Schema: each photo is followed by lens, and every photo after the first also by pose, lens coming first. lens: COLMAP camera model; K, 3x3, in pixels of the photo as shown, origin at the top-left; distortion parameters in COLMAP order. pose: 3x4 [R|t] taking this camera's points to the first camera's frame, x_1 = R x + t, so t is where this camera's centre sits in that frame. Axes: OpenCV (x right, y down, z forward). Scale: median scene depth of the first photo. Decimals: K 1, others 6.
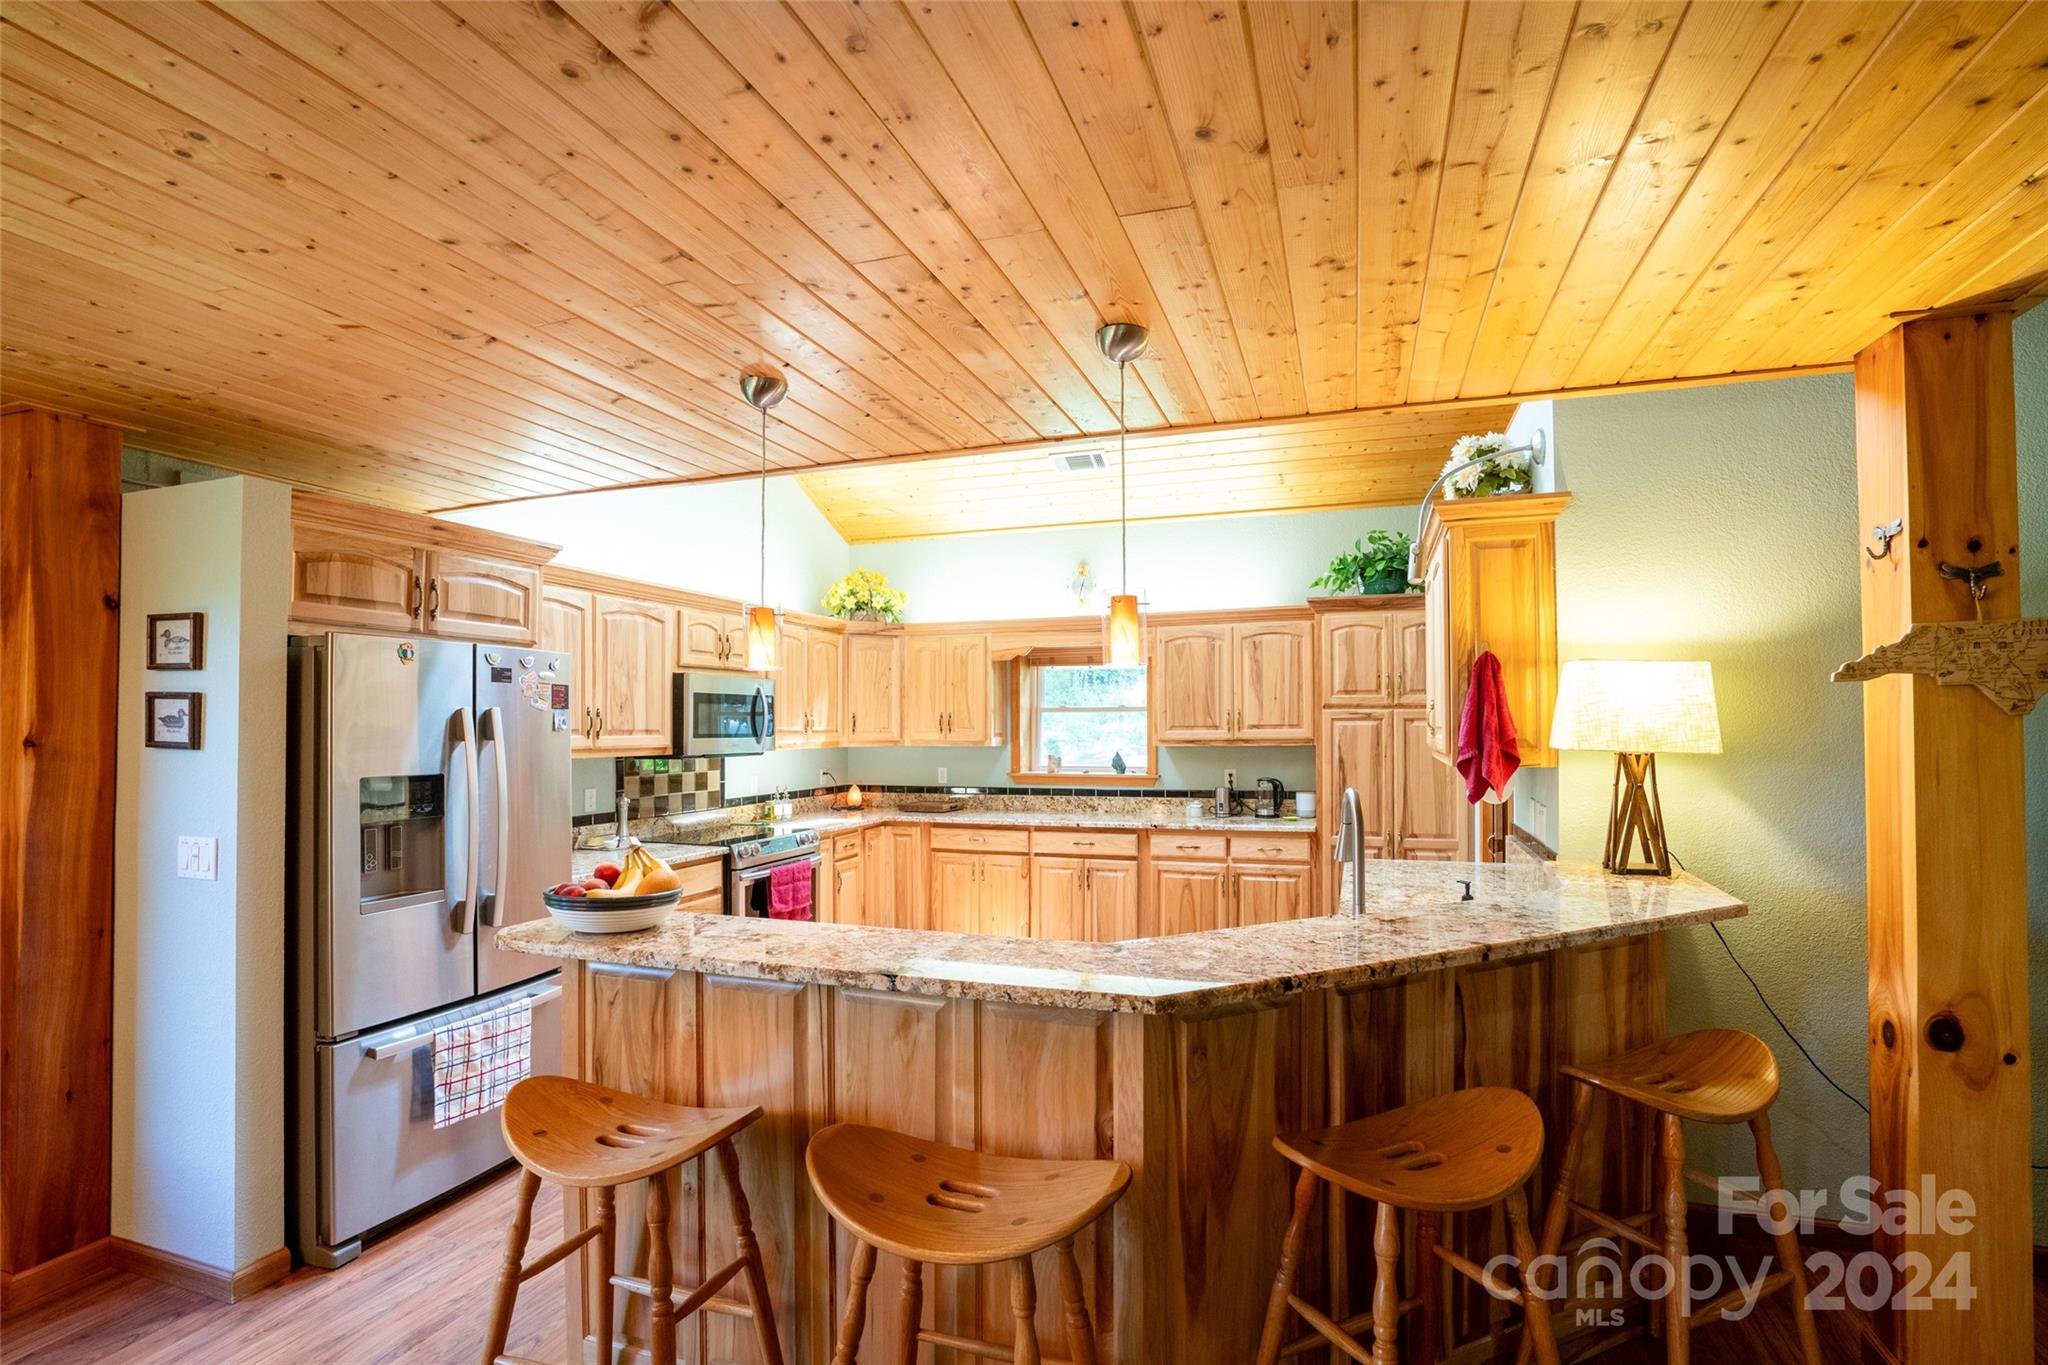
lens RADIAL K [[945.4, 0, 1027.4], [0, 945.4, 681.7], [0, 0, 1]] dist [-0.040275, 0.015841]
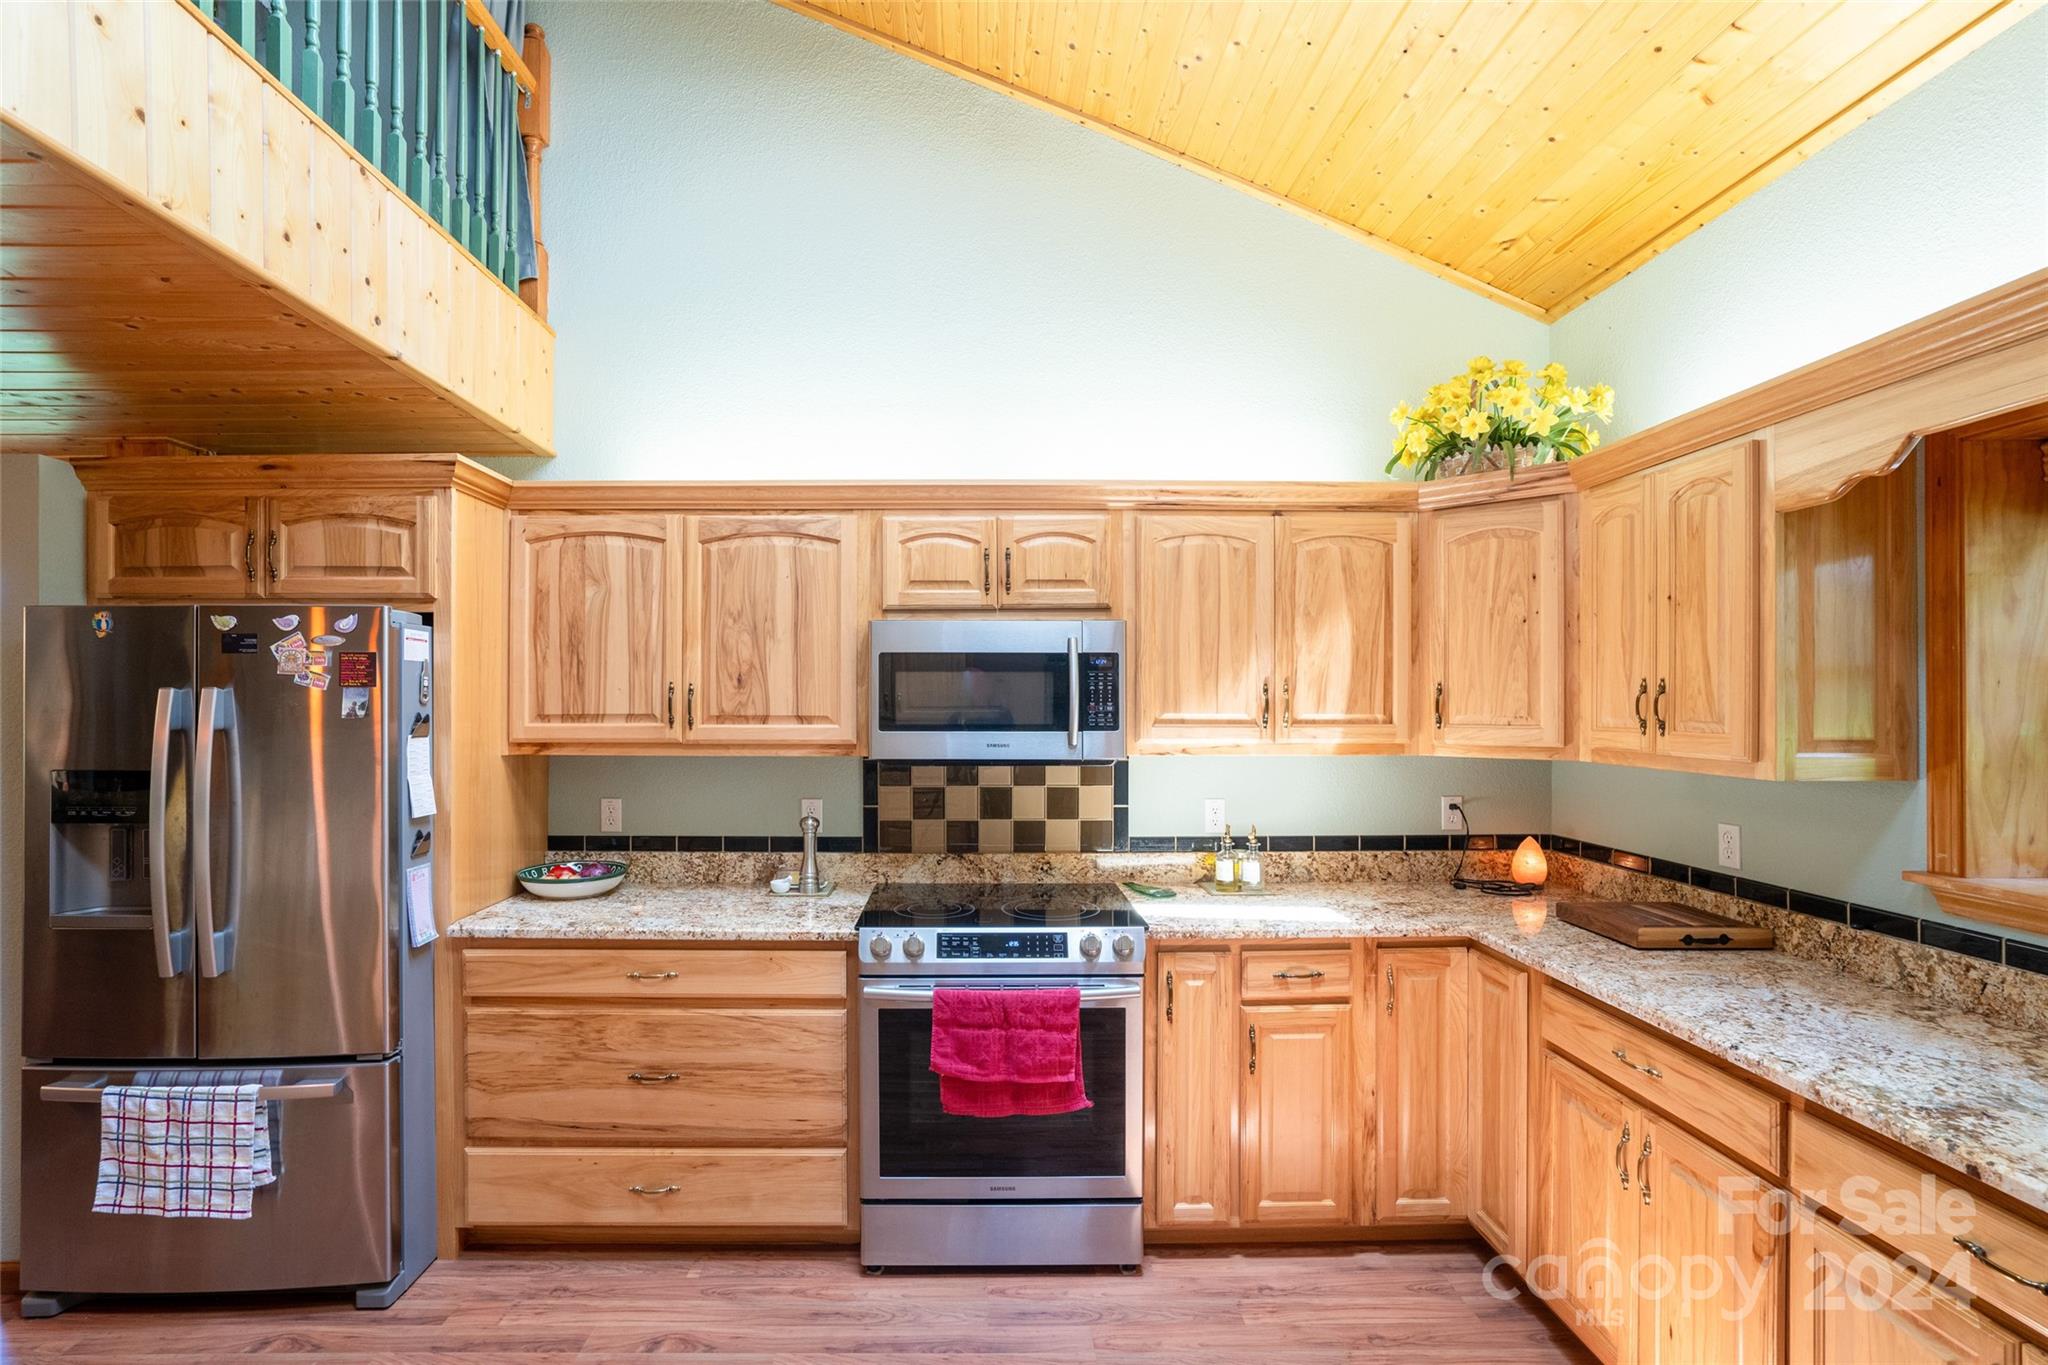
lens RADIAL K [[945.4, 0, 1027.4], [0, 945.4, 681.7], [0, 0, 1]] dist [-0.040275, 0.015841]
pose [[0.340434, -0.009306, -0.940222, 0.196041], [0.040851, 0.999153, 0.004902, 0.025468], [0.939381, -0.040077, 0.340526, 0.747881]]
